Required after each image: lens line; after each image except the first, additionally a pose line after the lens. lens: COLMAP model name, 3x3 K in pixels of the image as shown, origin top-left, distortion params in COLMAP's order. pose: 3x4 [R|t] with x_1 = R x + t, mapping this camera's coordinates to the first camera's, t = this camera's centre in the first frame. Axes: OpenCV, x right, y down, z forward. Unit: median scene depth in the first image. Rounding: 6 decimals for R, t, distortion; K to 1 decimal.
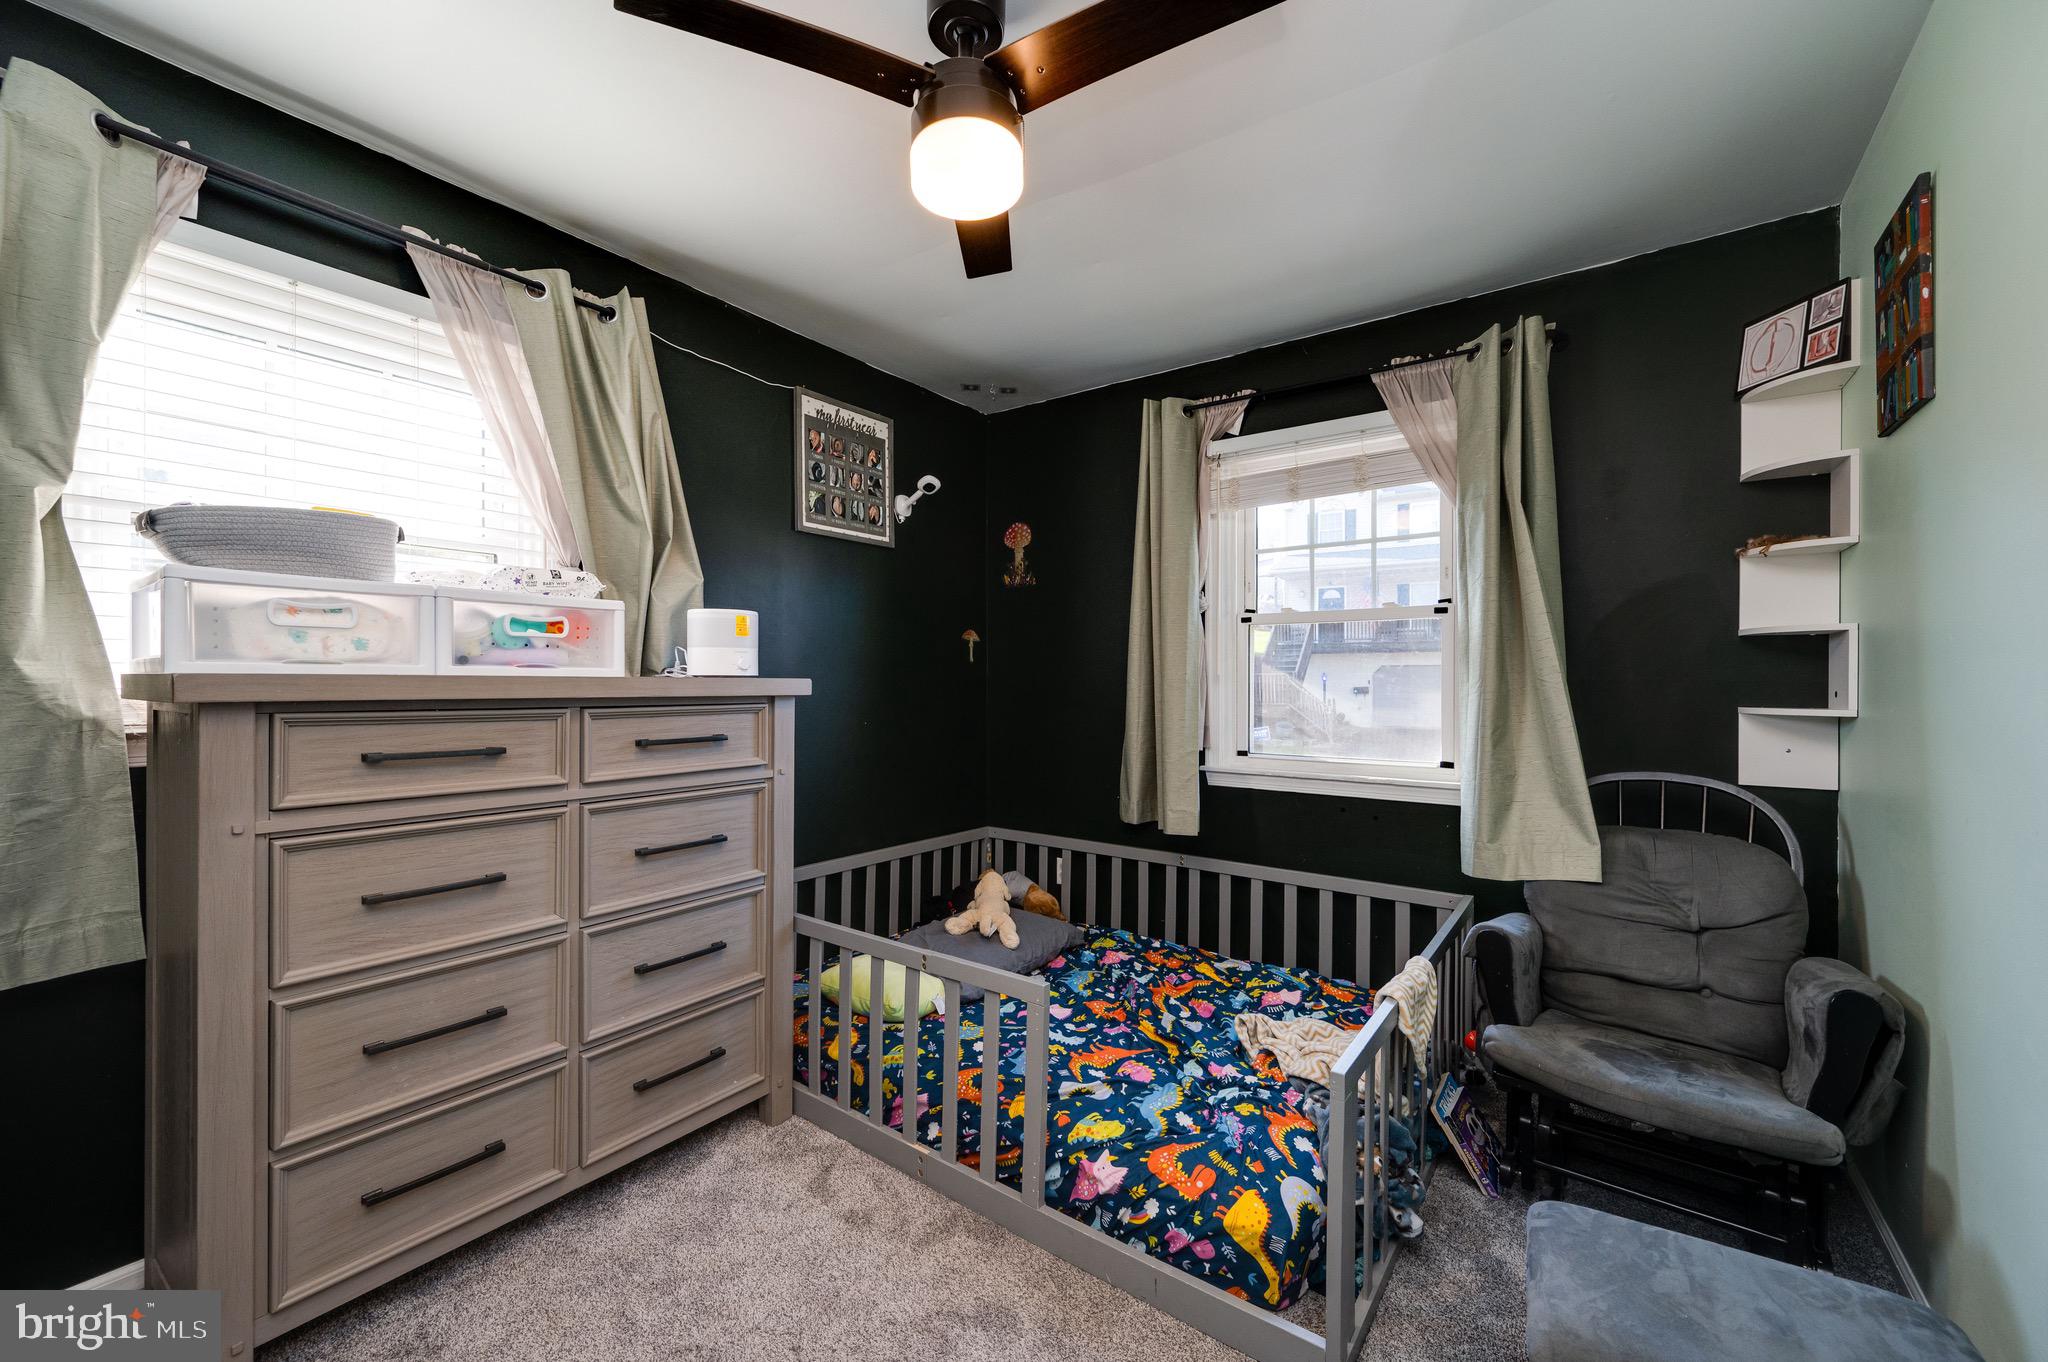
lens RADIAL K [[815.0, 0, 994.4], [0, 815.0, 688.4], [0, 0, 1]] dist [-0.001687, -0.000204]
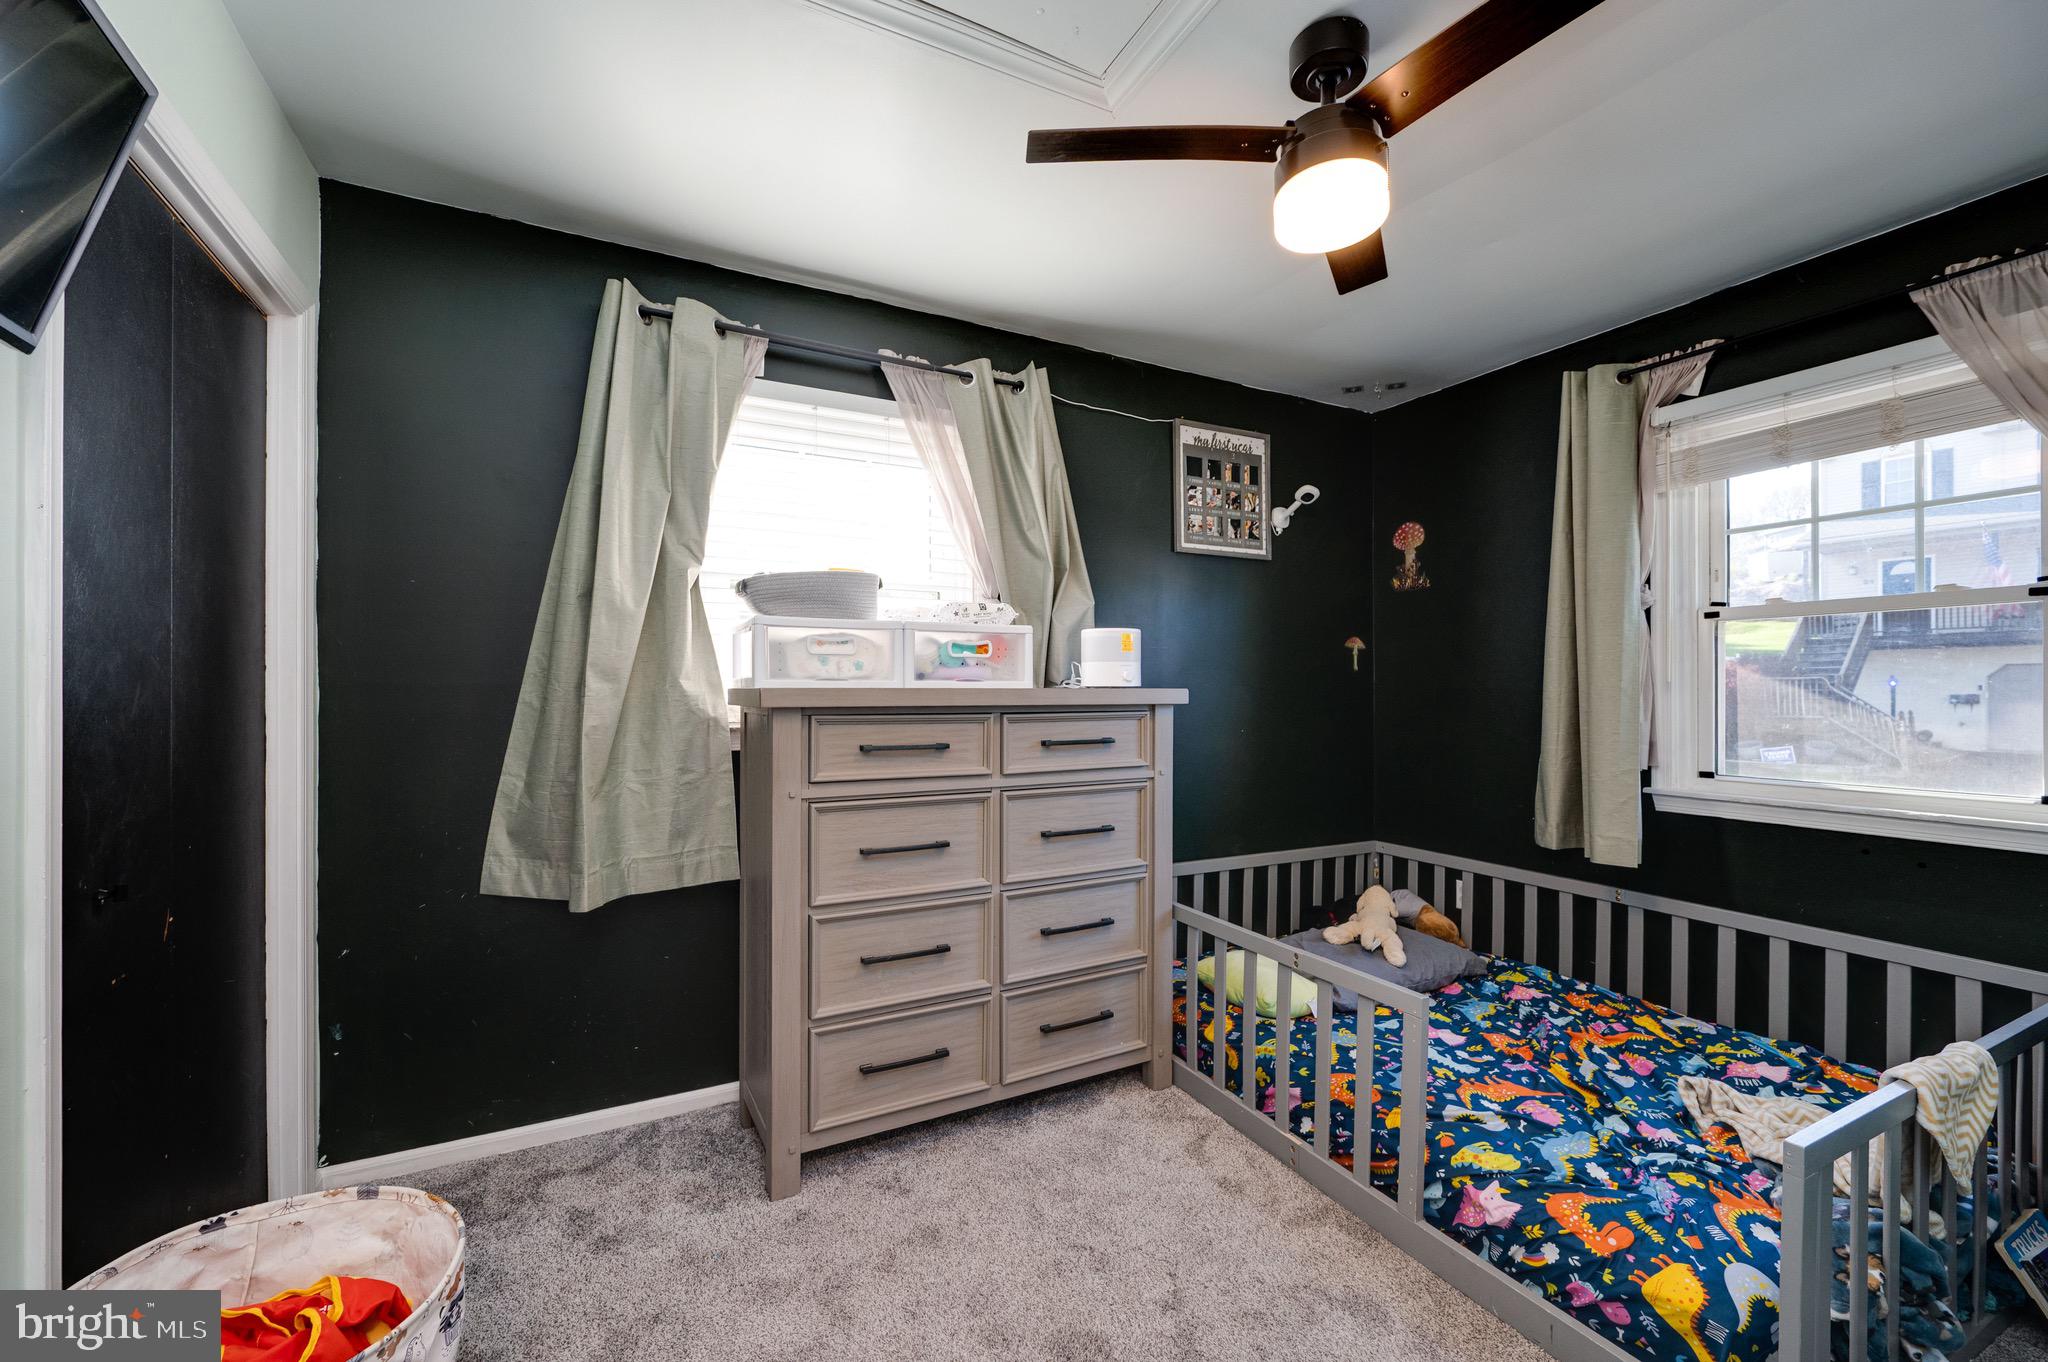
lens RADIAL K [[815.0, 0, 994.4], [0, 815.0, 688.4], [0, 0, 1]] dist [-0.001687, -0.000204]
pose [[0.893973, -0.005524, -0.448087, 0.036418], [0.000791, 0.999942, -0.010749, -0.000859], [0.448121, 0.009255, 0.893925, -0.104092]]
